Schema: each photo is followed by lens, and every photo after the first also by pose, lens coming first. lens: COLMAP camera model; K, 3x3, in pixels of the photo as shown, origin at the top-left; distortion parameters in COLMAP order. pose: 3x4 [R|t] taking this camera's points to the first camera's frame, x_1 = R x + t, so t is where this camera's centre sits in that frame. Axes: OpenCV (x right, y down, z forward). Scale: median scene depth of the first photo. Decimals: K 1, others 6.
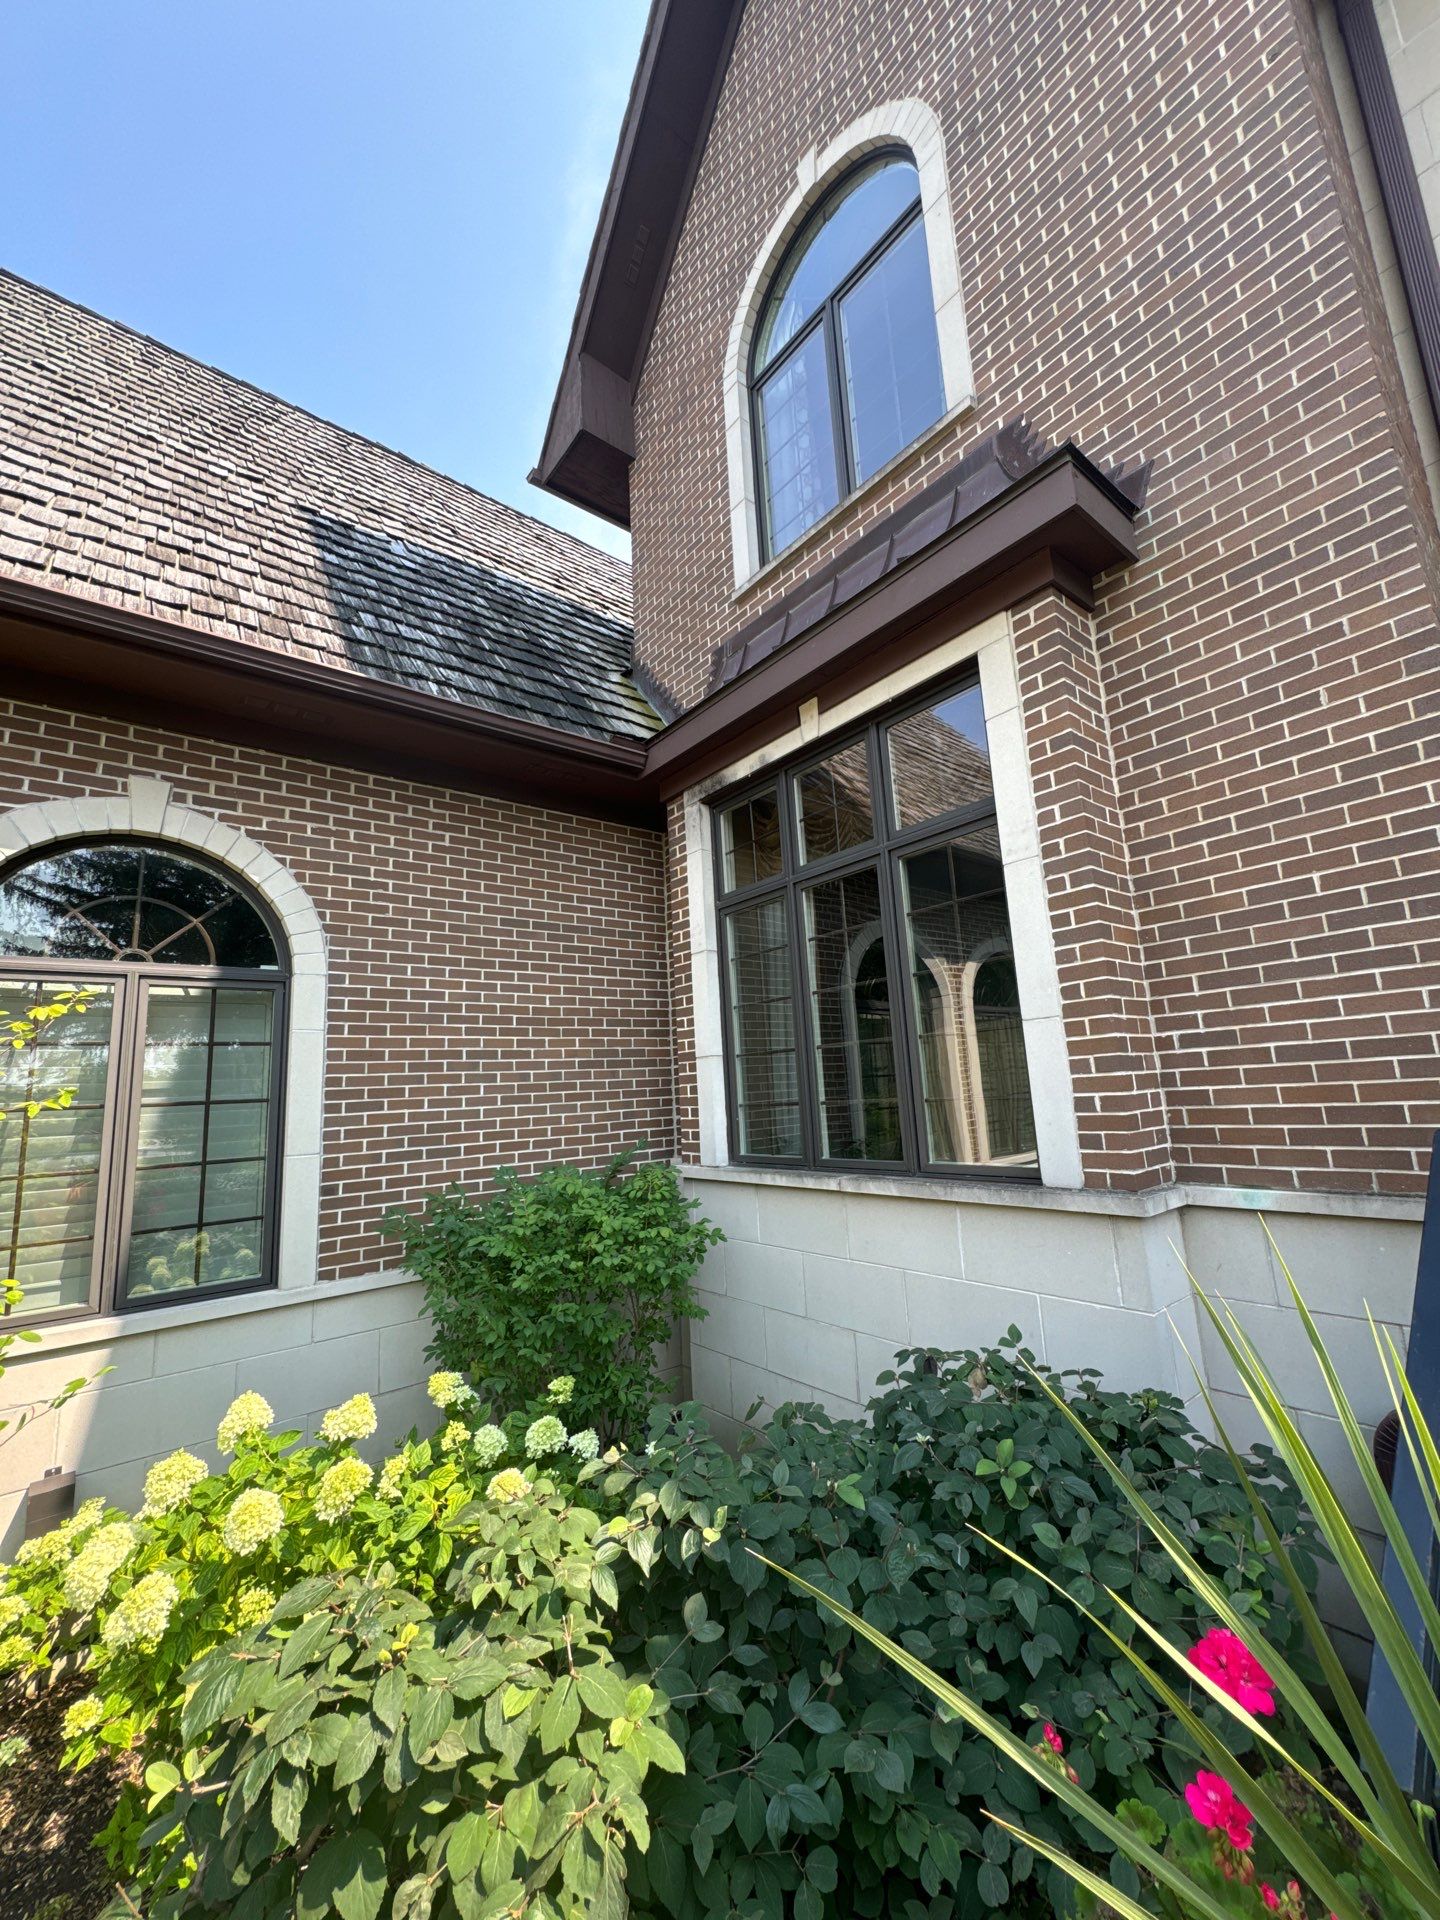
lens RADIAL K [[766.7, 0, 720.0], [0, 766.7, 960.0], [0, 0, 1]] dist [-0.001681, 0.000234]
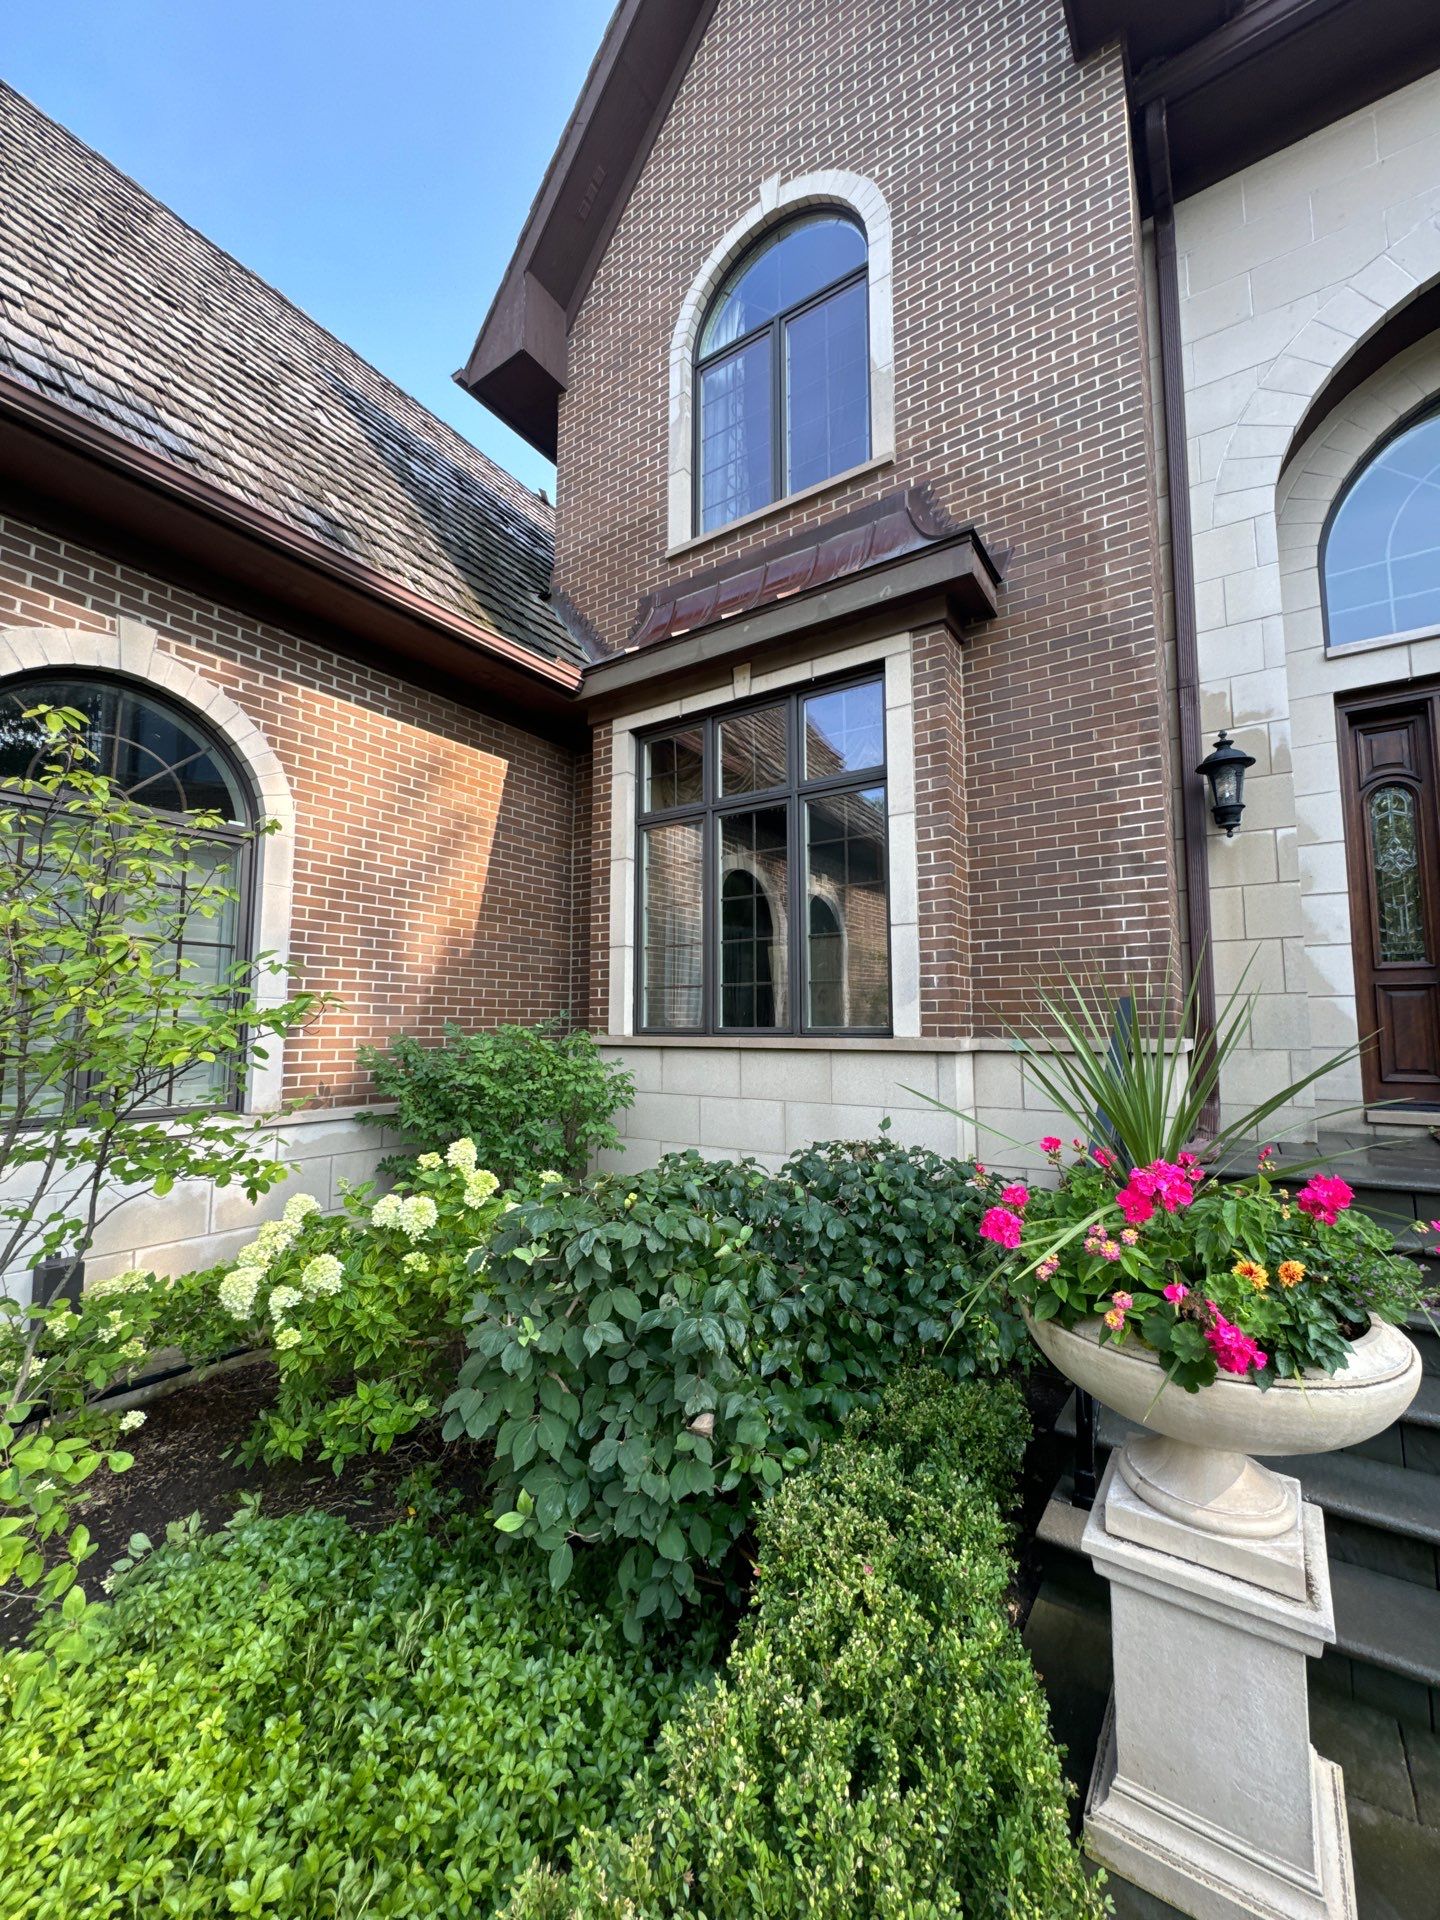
lens RADIAL K [[766.7, 0, 720.0], [0, 766.7, 960.0], [0, 0, 1]] dist [-0.001681, 0.000234]
pose [[0.954354, 0.079942, 0.287782, -0.255573], [-0.101198, 0.993071, 0.059734, 0.071161], [-0.281013, -0.086130, 0.955831, -0.233785]]
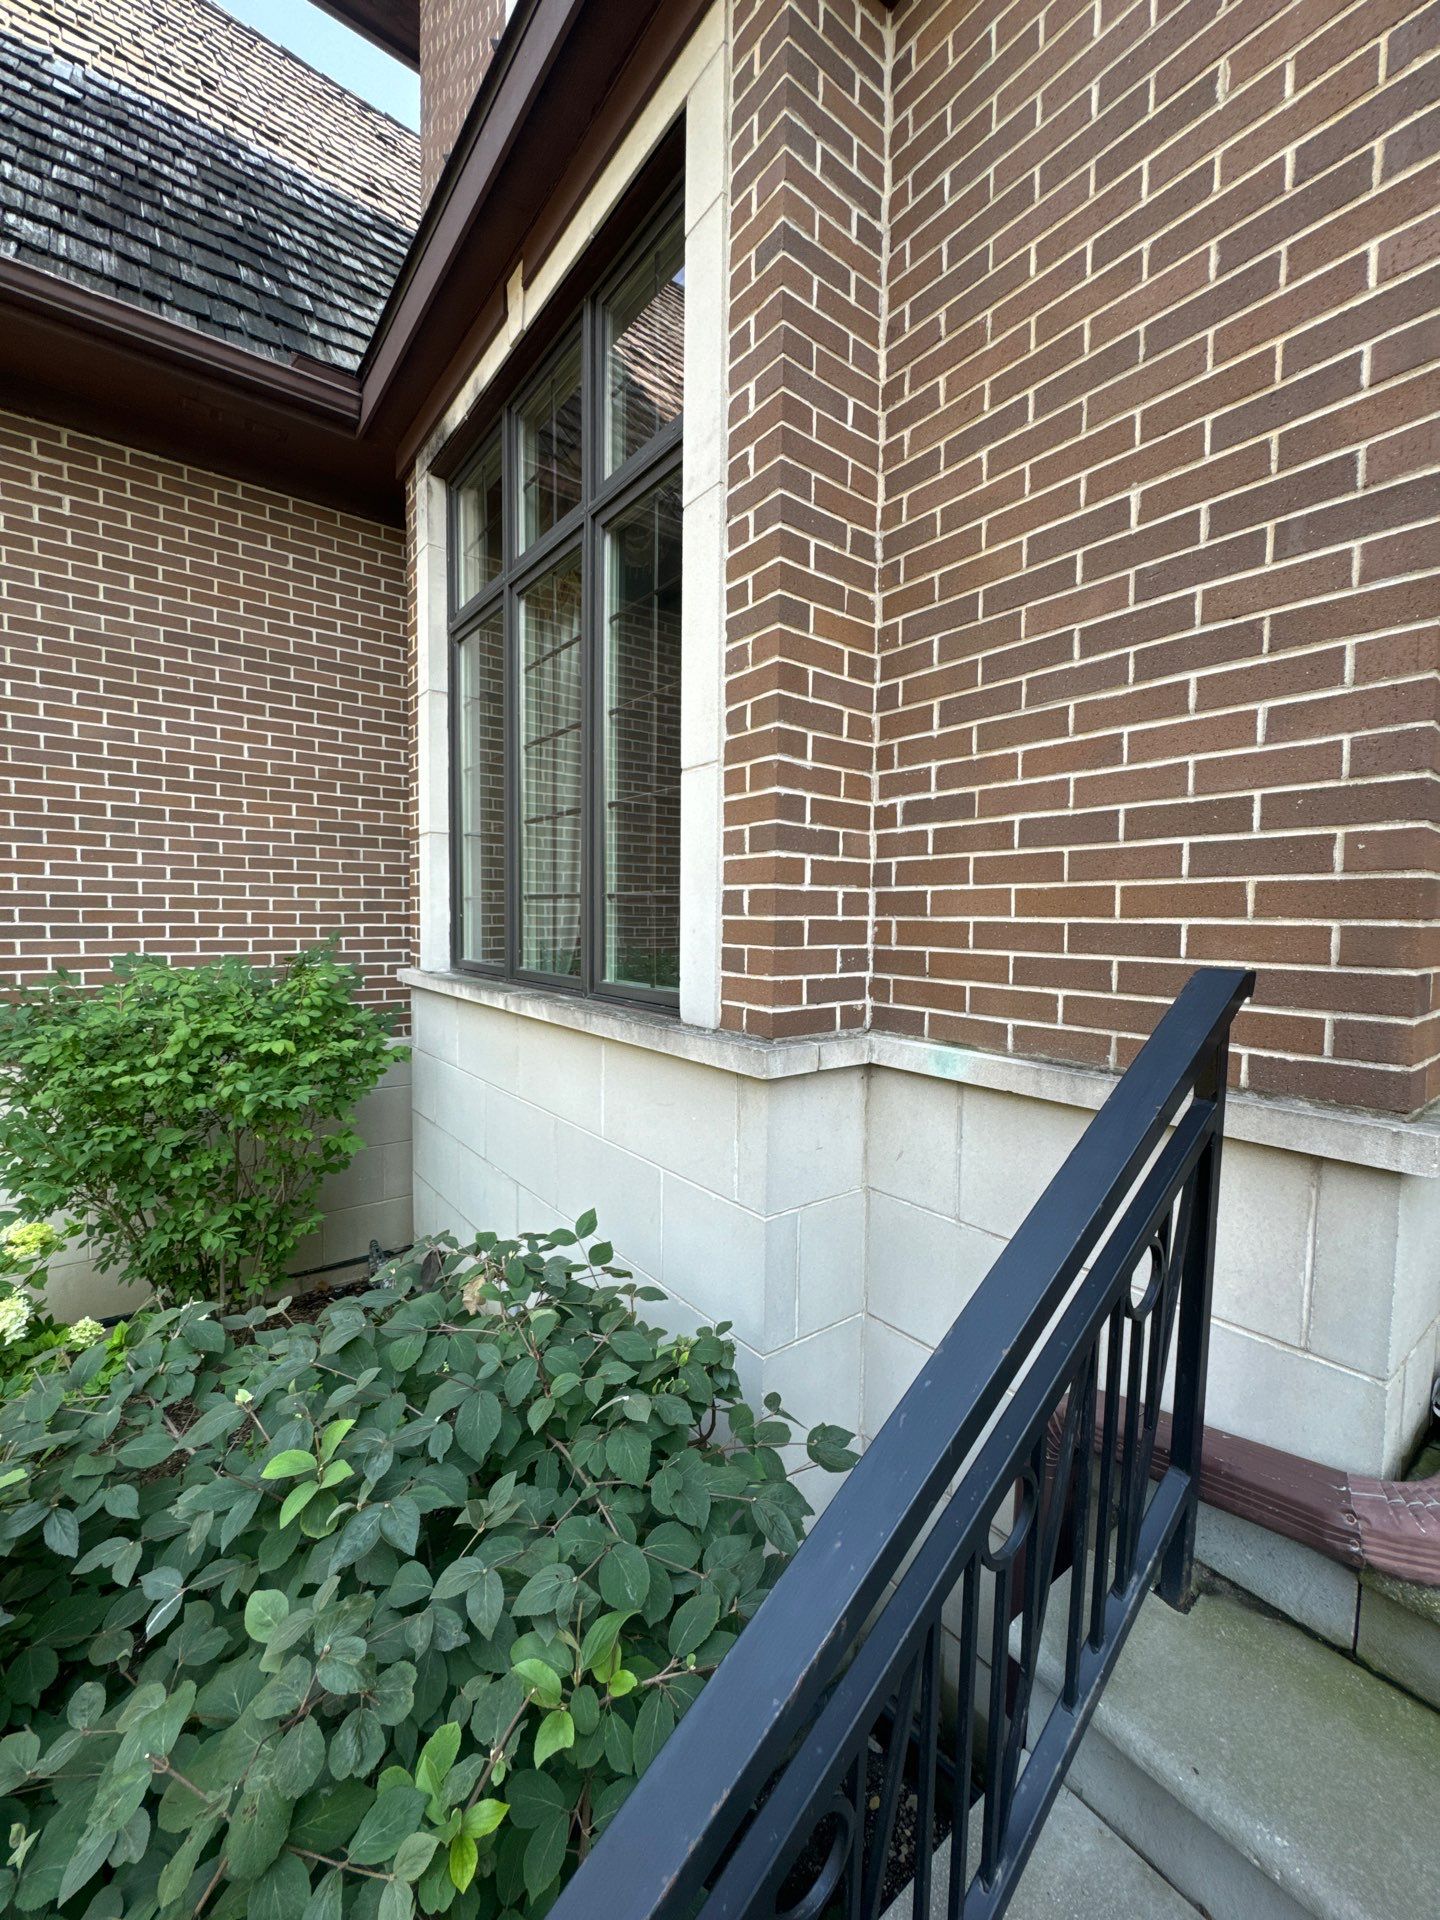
lens RADIAL K [[766.7, 0, 720.0], [0, 766.7, 960.0], [0, 0, 1]] dist [-0.001681, 0.000234]
pose [[0.997620, 0.066850, -0.016923, 0.353038], [-0.061305, 0.972143, 0.226227, 0.067919], [0.031574, -0.224651, 0.973928, 0.274782]]
